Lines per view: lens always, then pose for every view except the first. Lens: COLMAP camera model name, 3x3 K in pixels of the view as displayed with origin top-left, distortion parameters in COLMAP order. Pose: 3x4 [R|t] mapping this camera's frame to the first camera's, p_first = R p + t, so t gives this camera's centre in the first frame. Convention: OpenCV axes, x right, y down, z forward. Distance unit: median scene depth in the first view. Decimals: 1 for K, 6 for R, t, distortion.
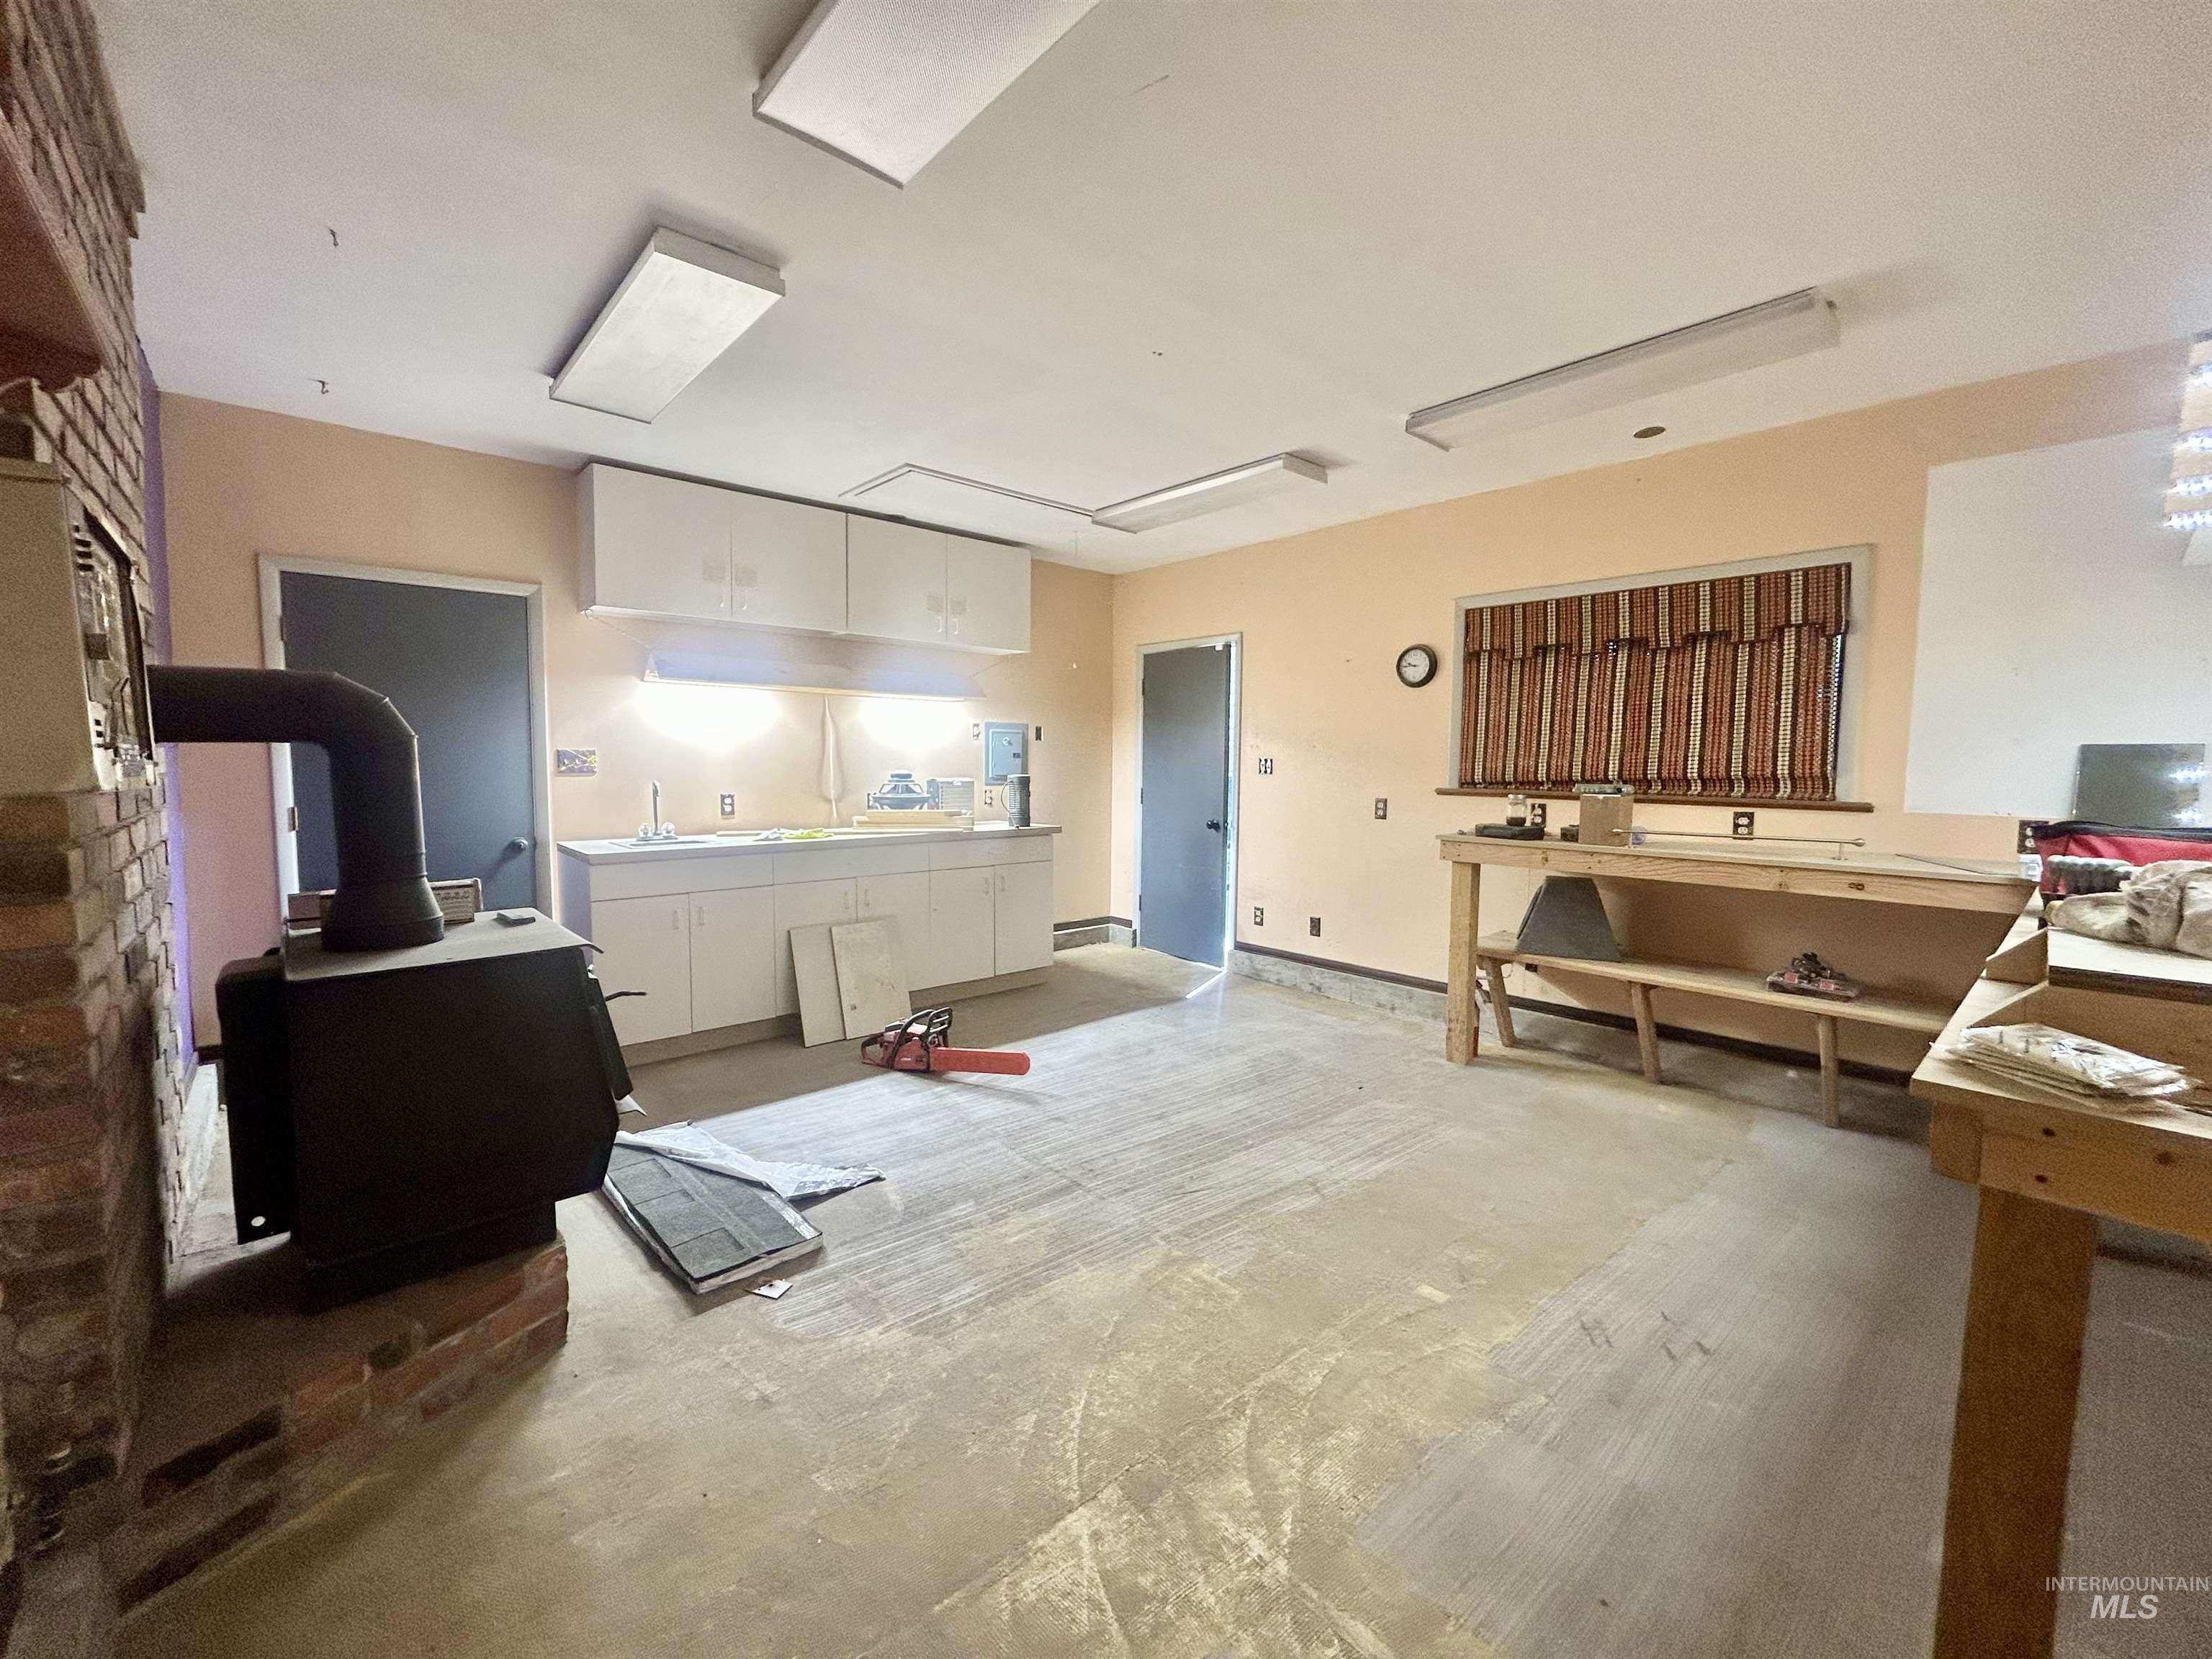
lens RADIAL K [[897.3, 0, 1101.0], [0, 897.3, 819.9], [0, 0, 1]] dist [-0.001513, -0.000324]
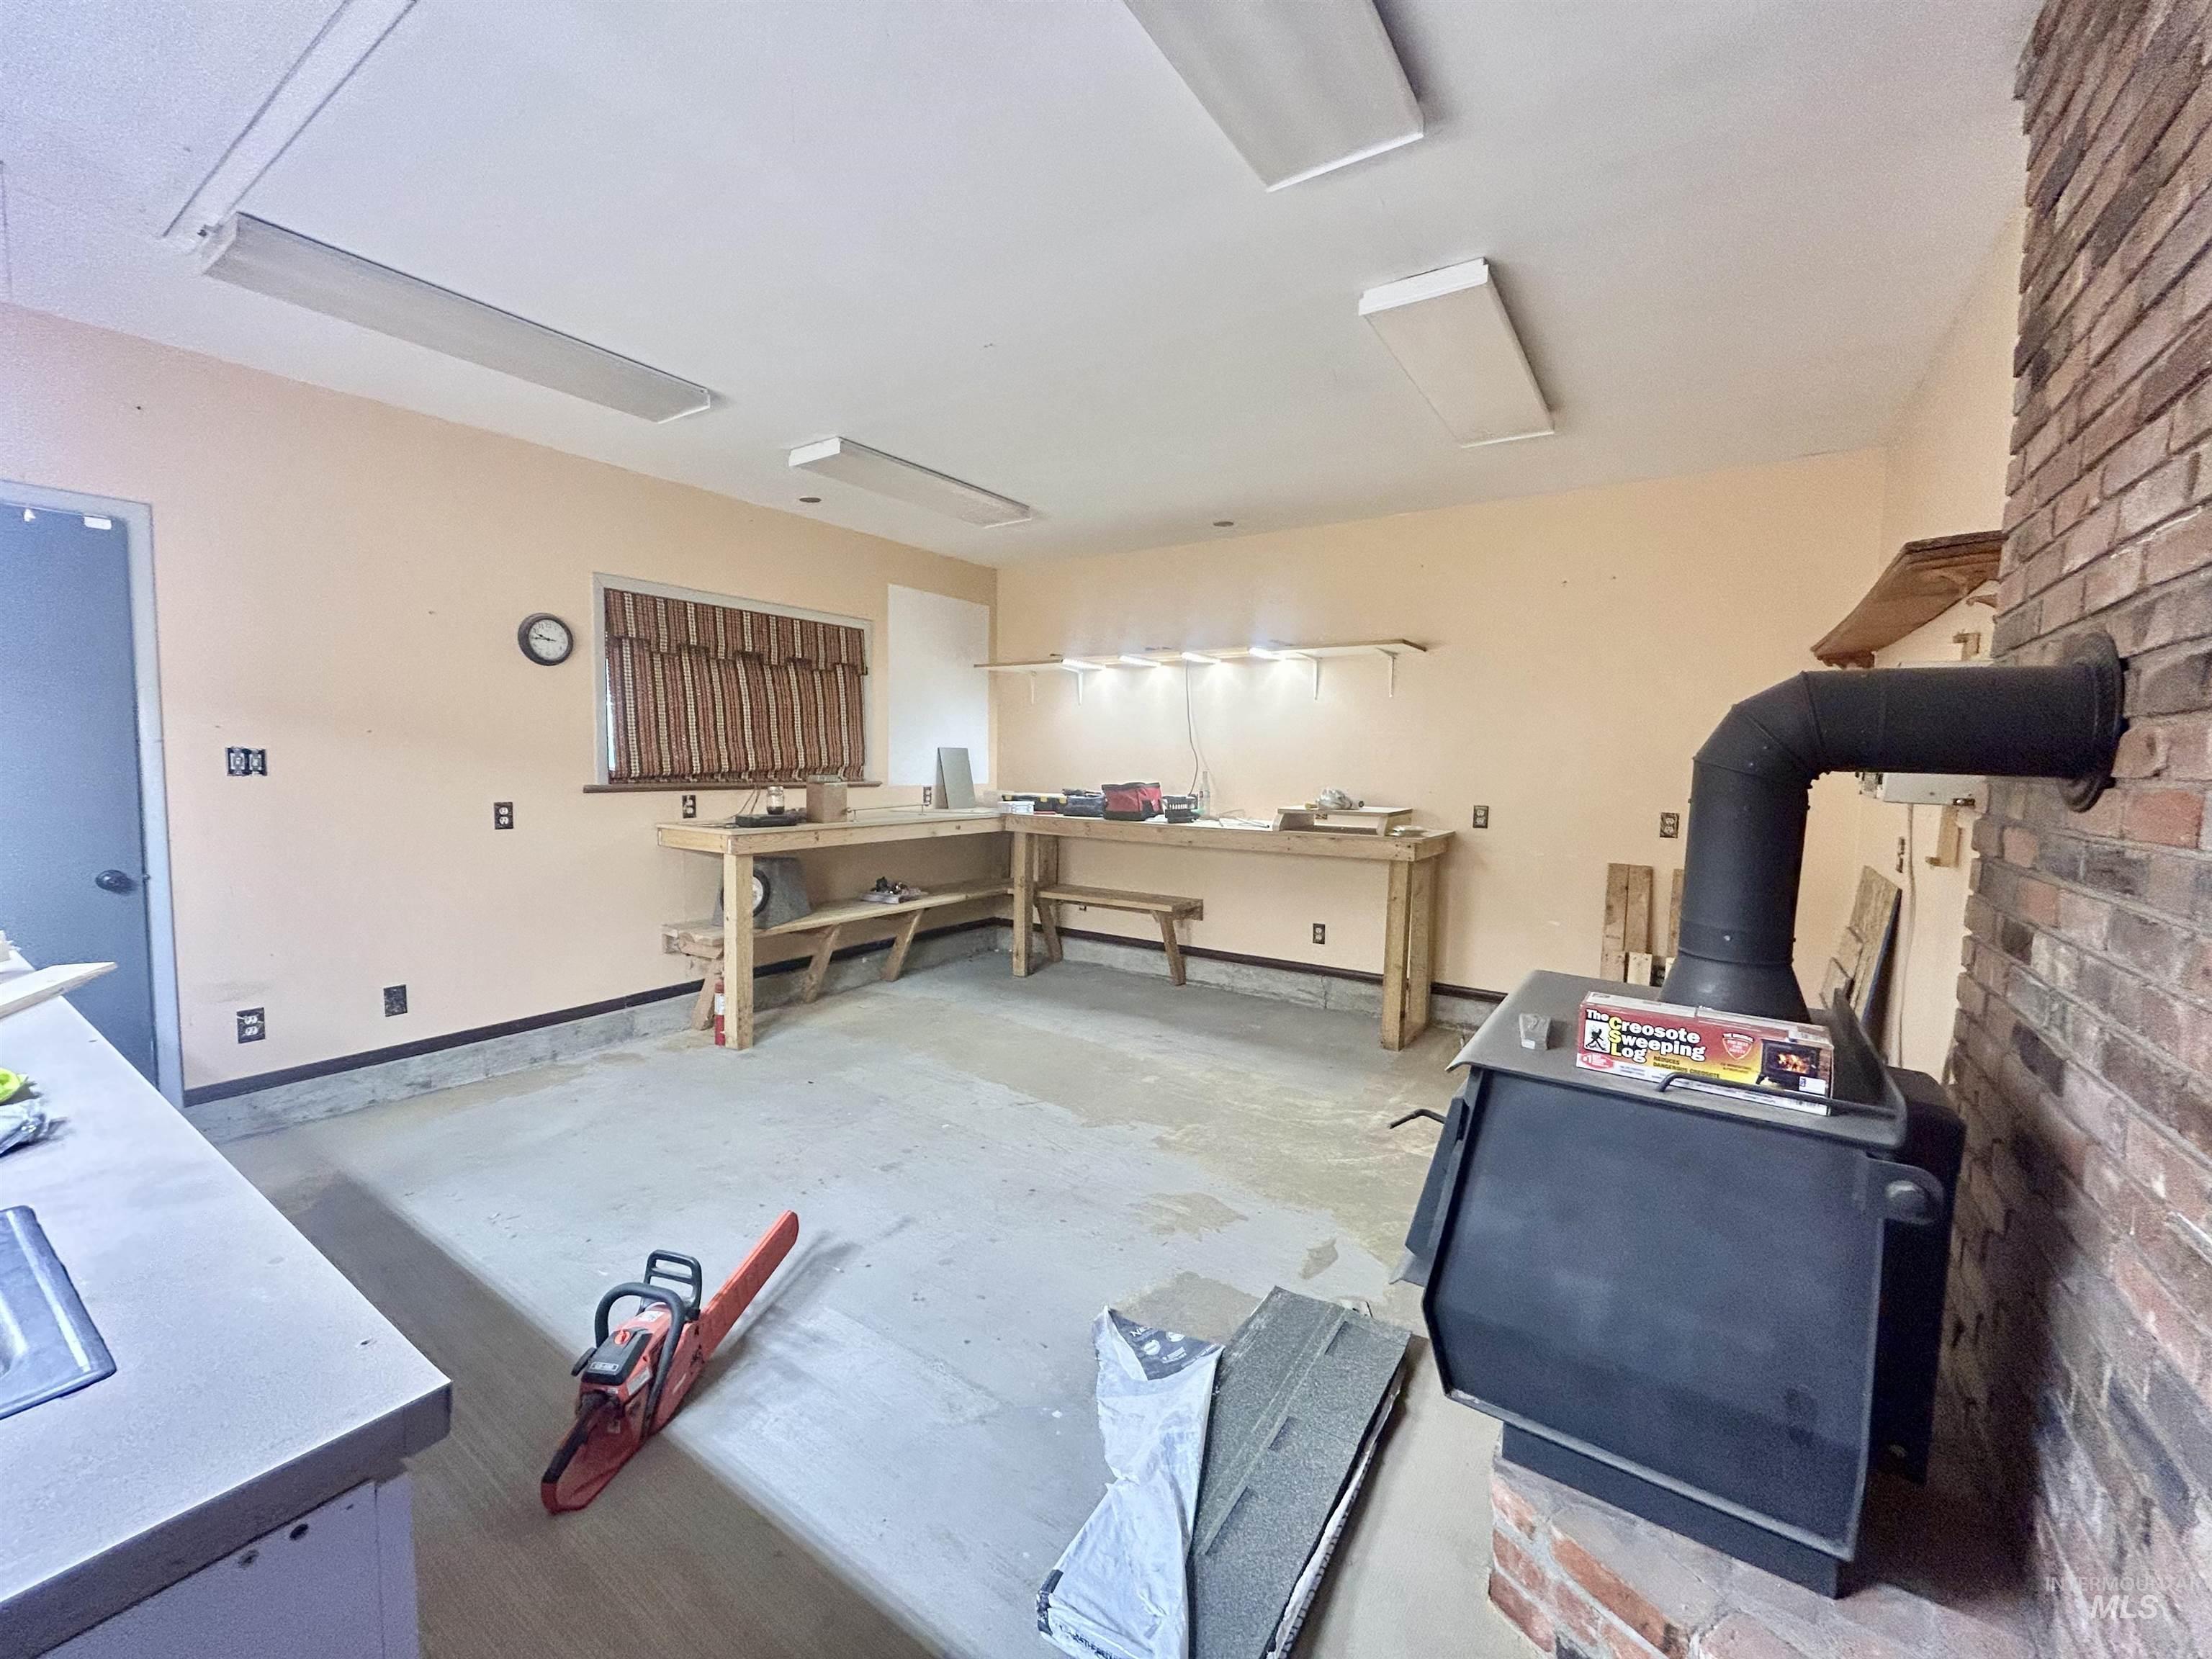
lens RADIAL K [[897.3, 0, 1101.0], [0, 897.3, 819.9], [0, 0, 1]] dist [-0.001513, -0.000324]
pose [[-0.243975, -0.078420, 0.966606, -0.720154], [0.049712, 0.994403, 0.093223, -0.070725], [-0.968506, 0.070796, -0.238712, 0.875420]]
